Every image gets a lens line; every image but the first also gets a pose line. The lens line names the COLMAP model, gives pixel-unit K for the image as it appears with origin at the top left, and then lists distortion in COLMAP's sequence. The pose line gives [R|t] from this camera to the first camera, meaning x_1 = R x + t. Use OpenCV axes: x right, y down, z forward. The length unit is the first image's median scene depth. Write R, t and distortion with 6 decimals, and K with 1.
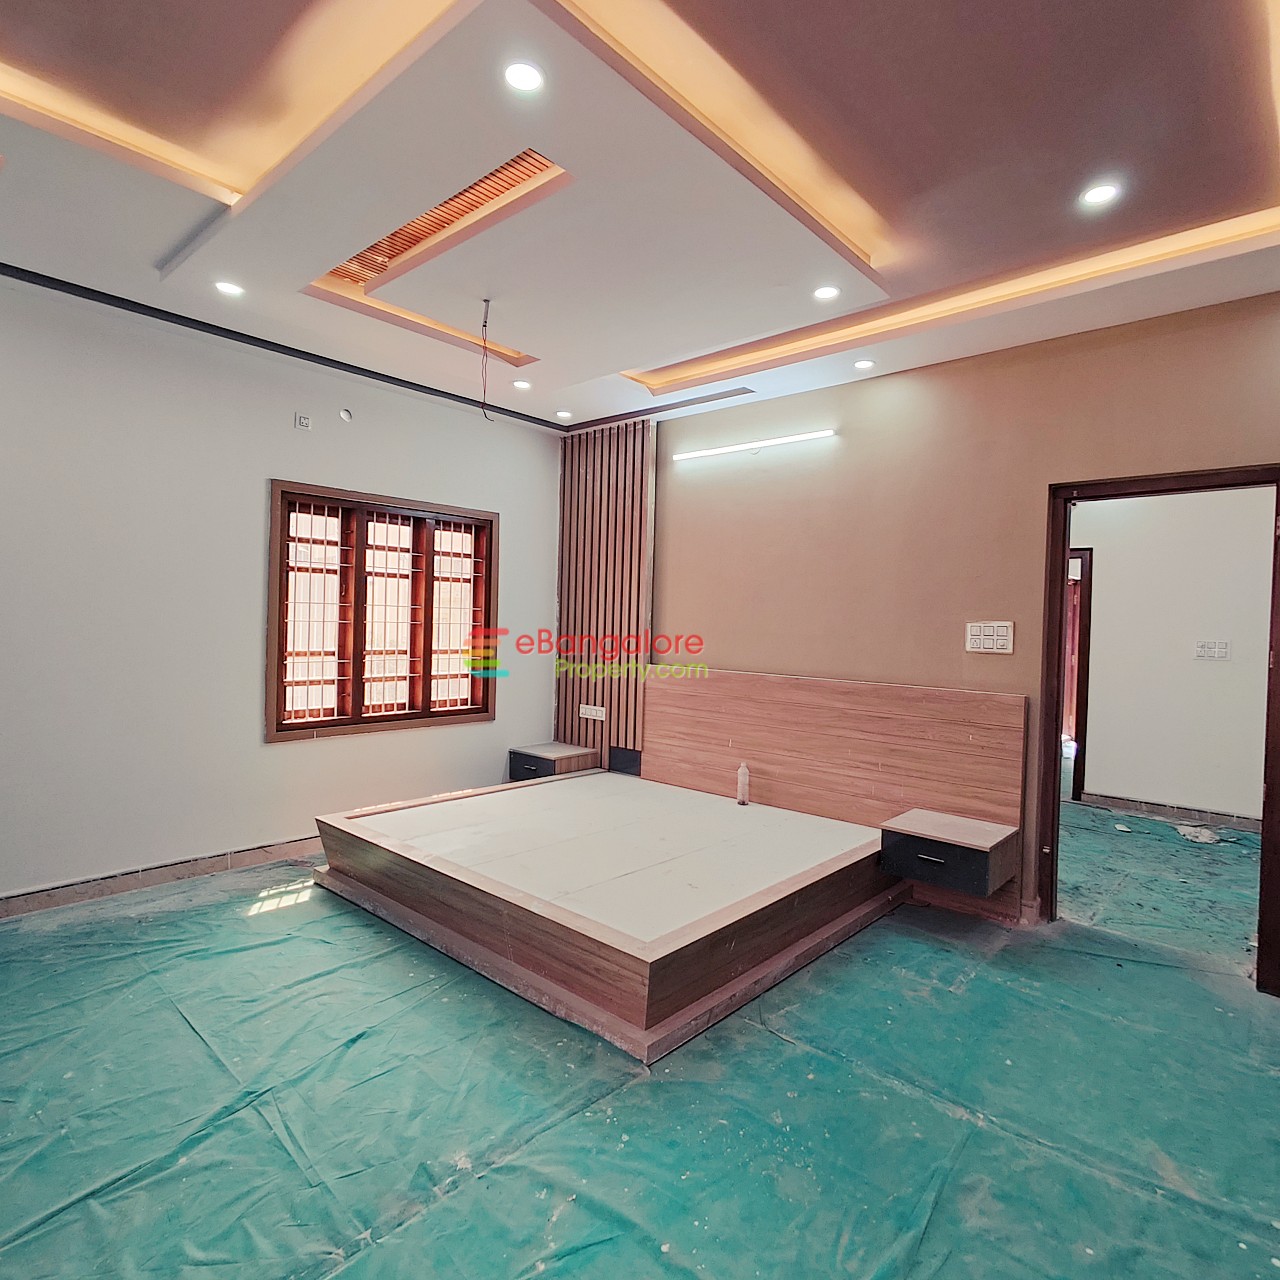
lens RADIAL K [[741.7, 0, 644.5], [0, 741.7, 638.4], [0, 0, 1]] dist [0.002818, 0.000505]
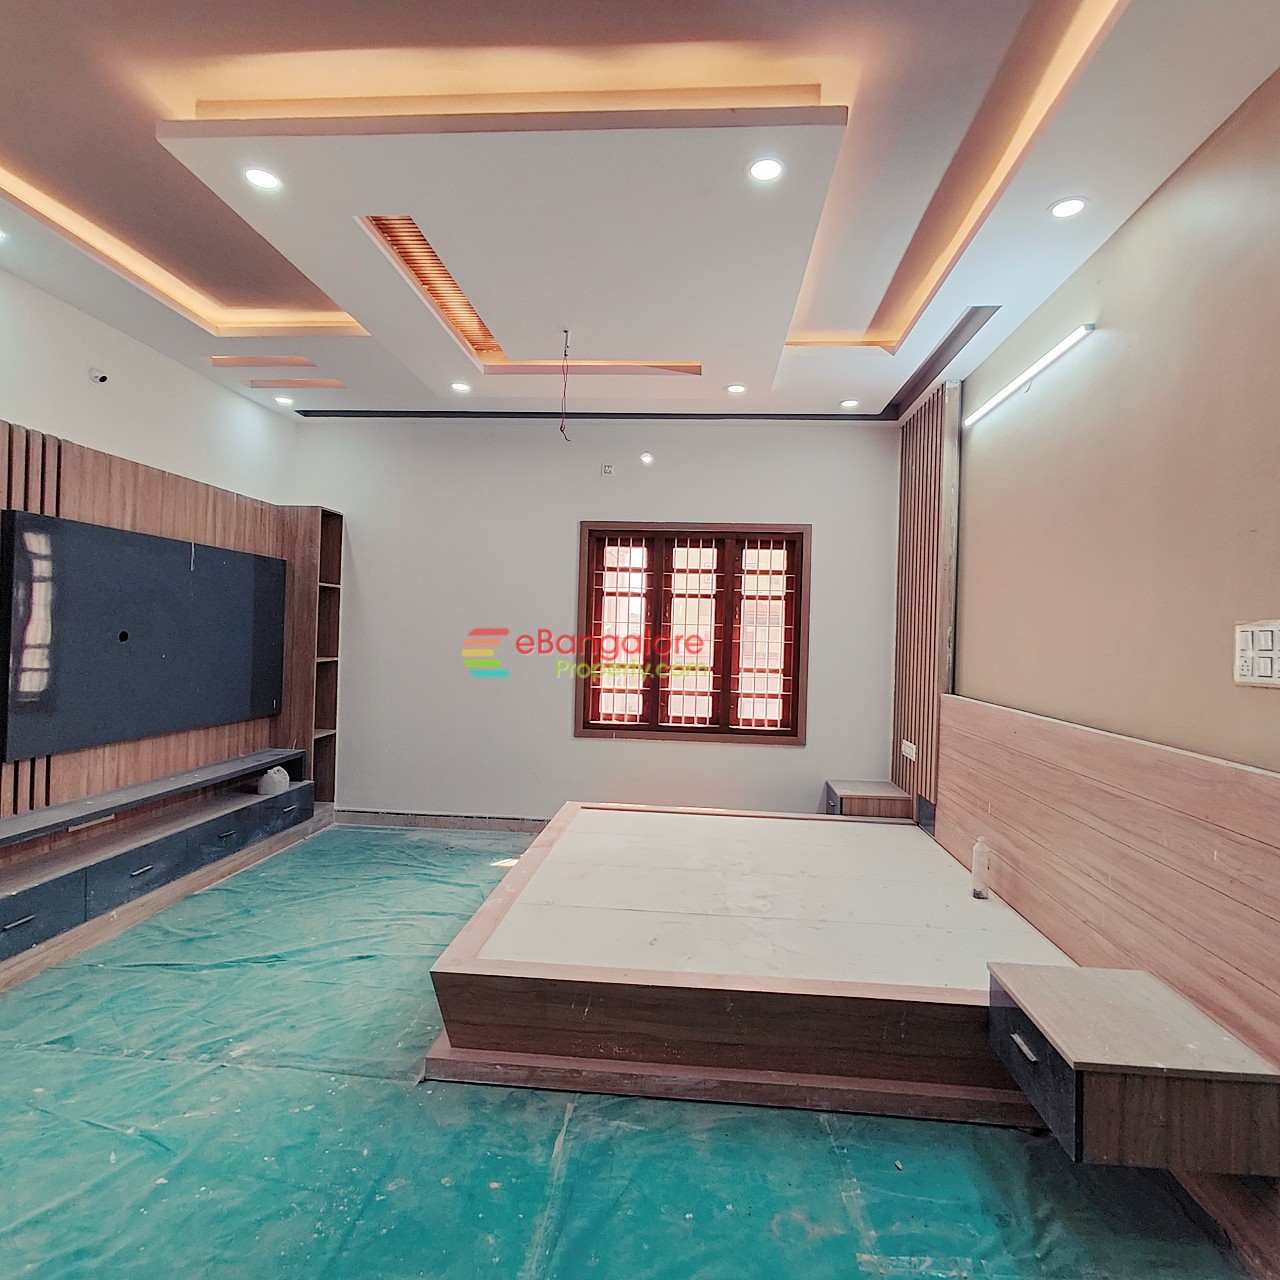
lens RADIAL K [[741.7, 0, 644.5], [0, 741.7, 638.4], [0, 0, 1]] dist [0.002818, 0.000505]
pose [[0.611032, -0.006472, -0.791579, 0.517578], [-0.031128, 0.998997, -0.032197, 0.014475], [0.790994, 0.044314, 0.610217, 0.334439]]
